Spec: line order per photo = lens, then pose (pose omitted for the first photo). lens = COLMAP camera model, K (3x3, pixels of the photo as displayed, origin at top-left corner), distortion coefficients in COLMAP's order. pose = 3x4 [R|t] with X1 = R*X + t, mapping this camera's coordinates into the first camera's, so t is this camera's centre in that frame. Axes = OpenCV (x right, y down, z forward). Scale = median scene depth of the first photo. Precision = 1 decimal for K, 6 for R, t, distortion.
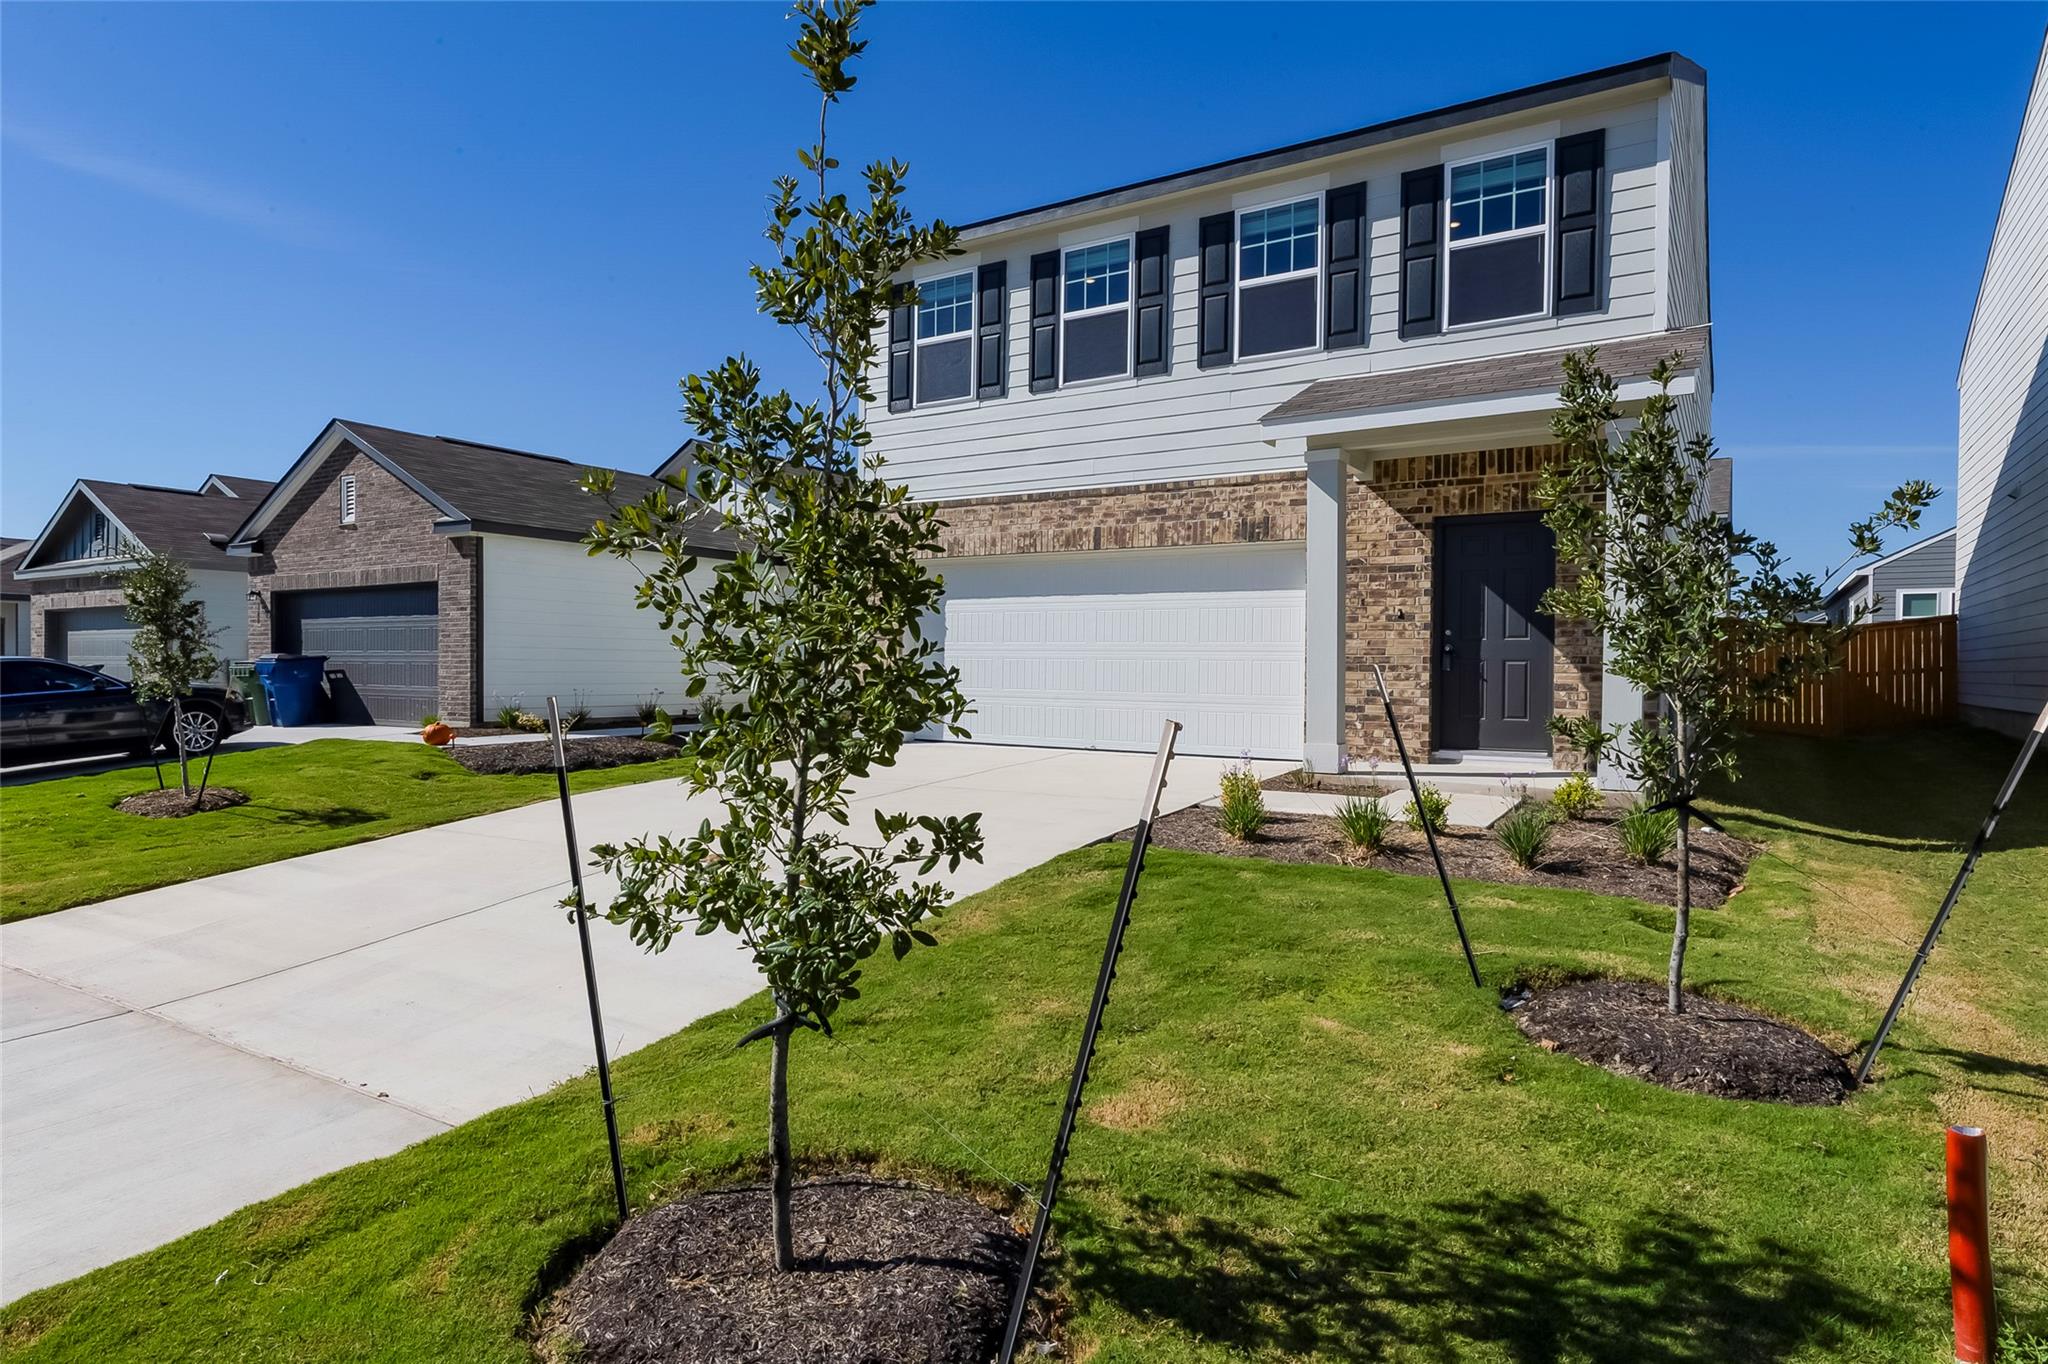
lens RADIAL K [[1113.8, 0, 1018.4], [0, 1113.8, 690.5], [0, 0, 1]] dist [0.004820, 0.000403]
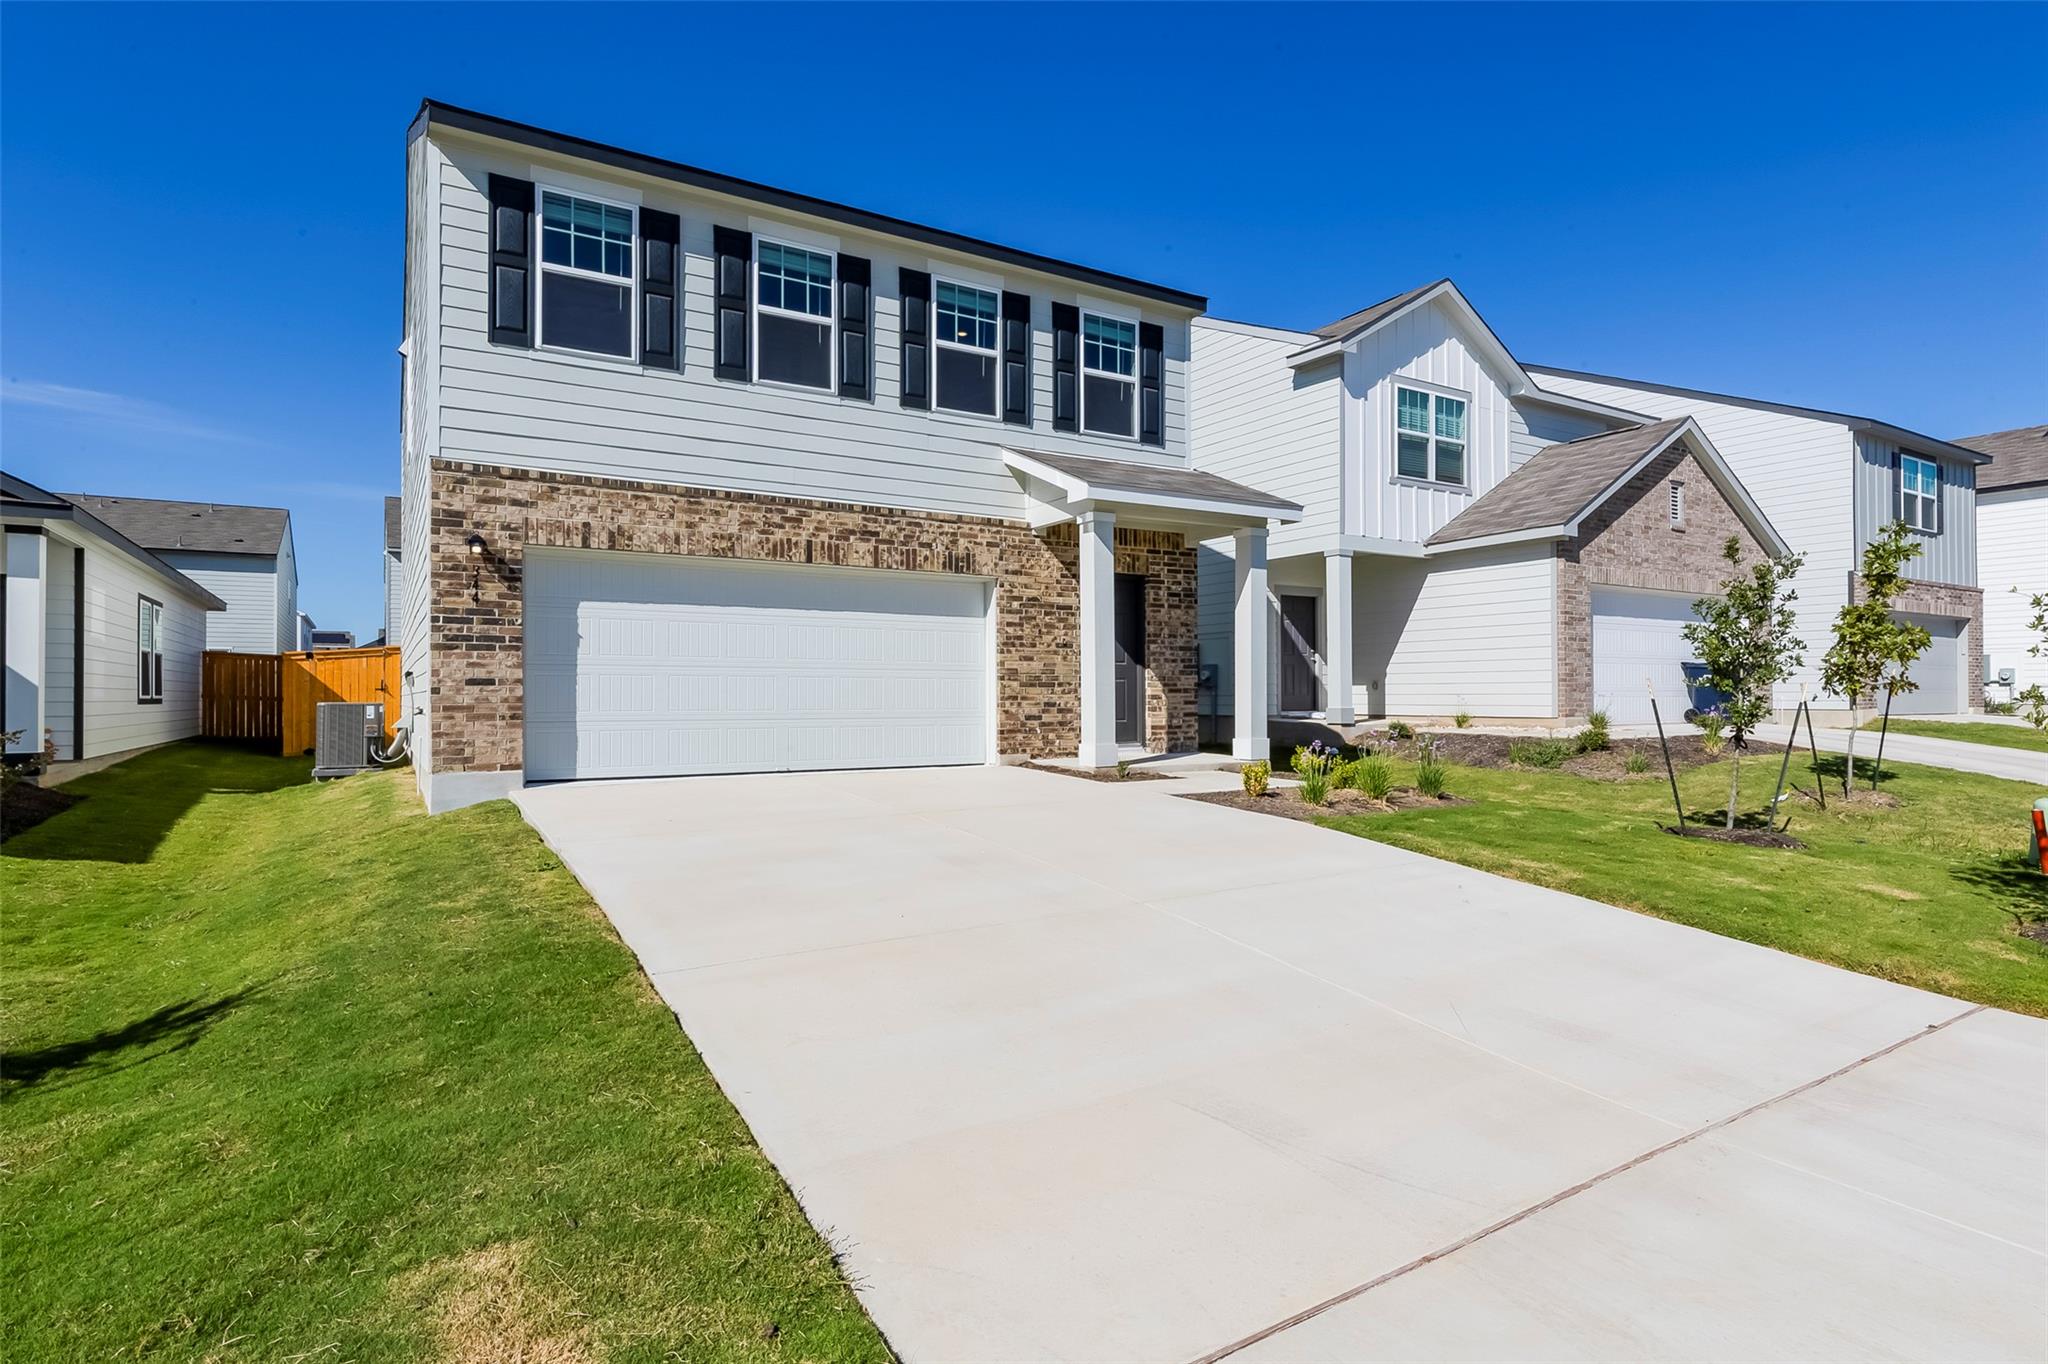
lens RADIAL K [[1086.6, 0, 1024.0], [0, 1086.6, 682.0], [0, 0, 1]] dist [-0.005508, -0.000201]
pose [[0.434683, -0.003079, 0.900578, -0.723433], [0.021339, 0.999749, -0.006882, -0.013571], [-0.900331, 0.022208, 0.434640, 0.442608]]
